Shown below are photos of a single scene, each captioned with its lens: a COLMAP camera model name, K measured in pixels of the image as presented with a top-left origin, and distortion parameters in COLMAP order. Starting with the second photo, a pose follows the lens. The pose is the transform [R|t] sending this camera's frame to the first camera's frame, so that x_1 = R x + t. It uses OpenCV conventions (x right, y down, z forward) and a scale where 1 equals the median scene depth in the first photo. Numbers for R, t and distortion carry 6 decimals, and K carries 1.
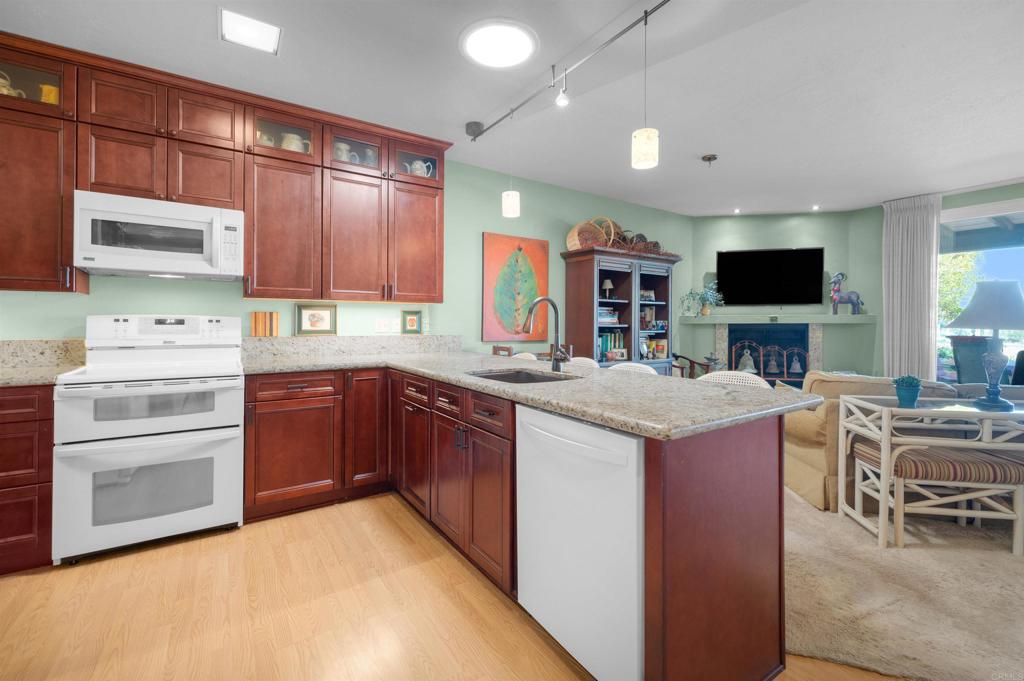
lens RADIAL K [[435.9, 0, 525.6], [0, 435.9, 348.8], [0, 0, 1]] dist [0.002961, -0.000024]
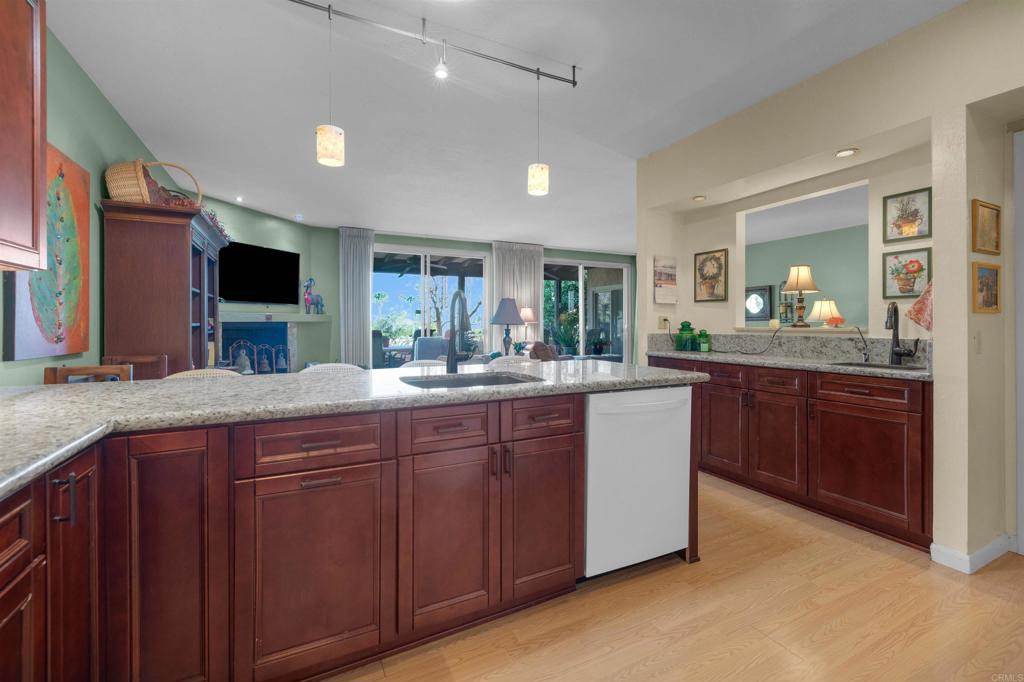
lens RADIAL K [[435.9, 0, 513.0], [0, 435.9, 332.3], [0, 0, 1]] dist [0.002961, -0.000024]
pose [[0.126243, -0.020105, 0.991796, -0.354634], [0.053695, 0.998467, 0.013405, -0.017349], [-0.990545, 0.051562, 0.127129, 0.323688]]
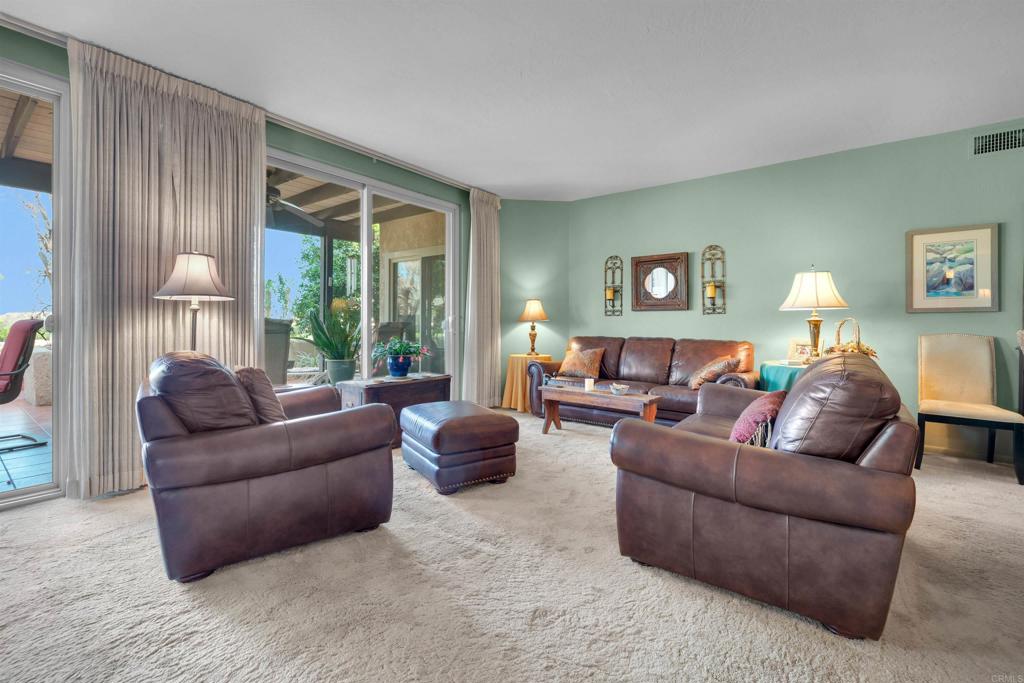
lens RADIAL K [[435.9, 0, 513.2], [0, 435.9, 325.6], [0, 0, 1]] dist [0.002961, -0.000024]
pose [[-0.328809, -0.010496, 0.944338, 0.441330], [0.038803, 0.998944, 0.024613, 0.003814], [-0.943599, 0.044736, -0.328055, 0.284539]]
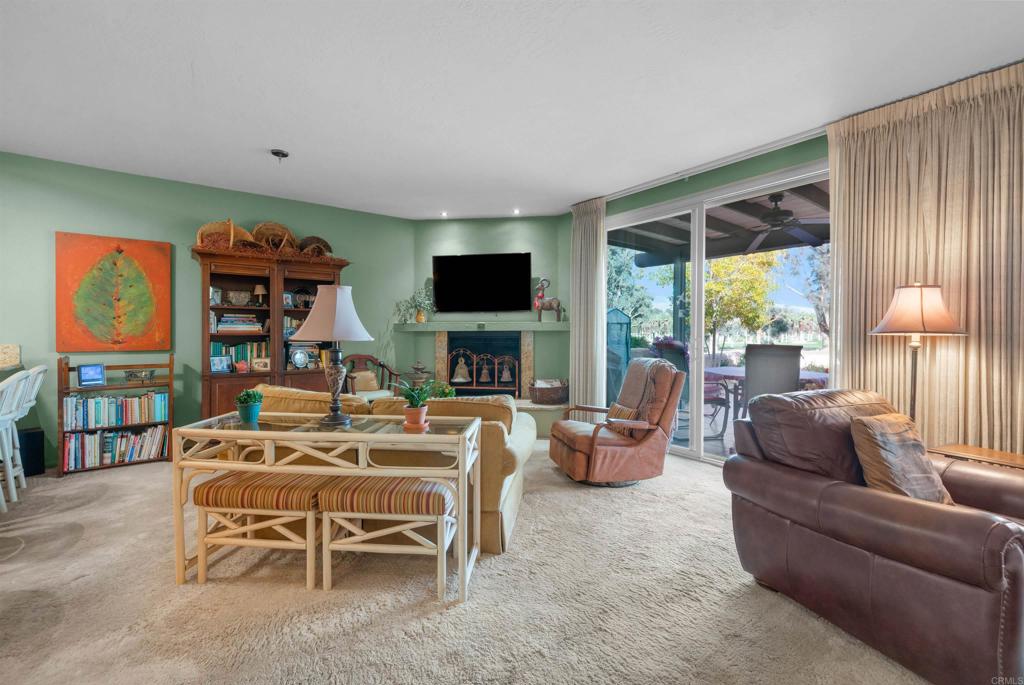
lens RADIAL K [[435.9, 0, 501.8], [0, 435.9, 333.3], [0, 0, 1]] dist [0.002961, -0.000024]
pose [[0.998951, -0.000455, 0.045779, 0.574953], [0.002468, 0.999032, -0.043929, -0.010824], [-0.045715, 0.043996, 0.997985, 0.043302]]
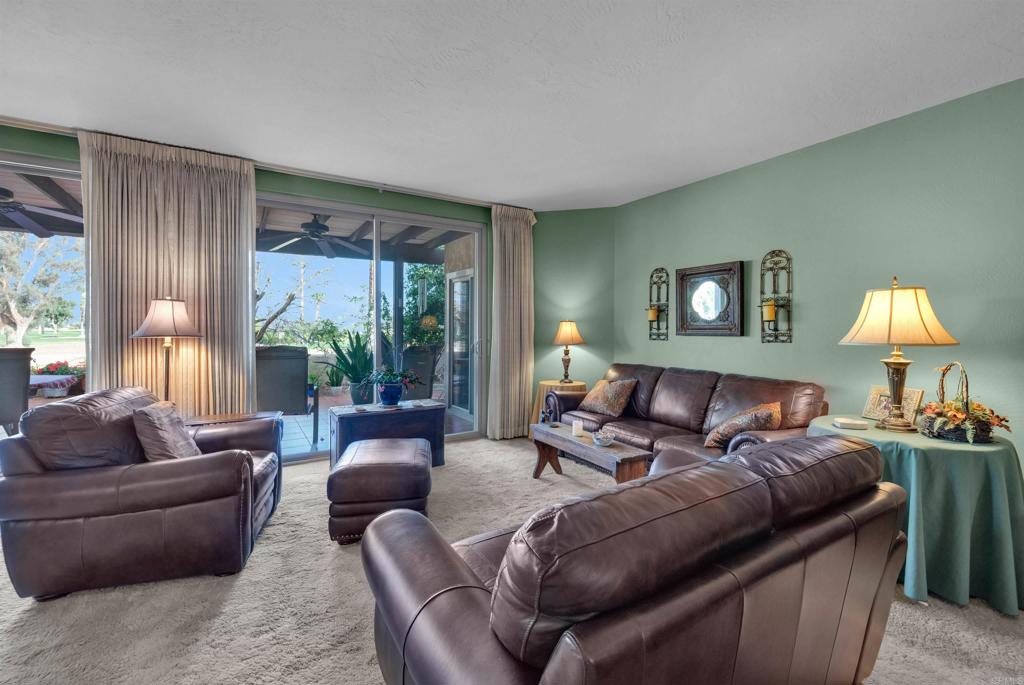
lens RADIAL K [[435.9, 0, 511.1], [0, 435.9, 335.6], [0, 0, 1]] dist [0.002961, -0.000024]
pose [[0.031634, -0.022636, 0.999243, 0.469124], [0.043711, 0.998818, 0.021242, -0.022248], [-0.998543, 0.043006, 0.032586, 0.007036]]
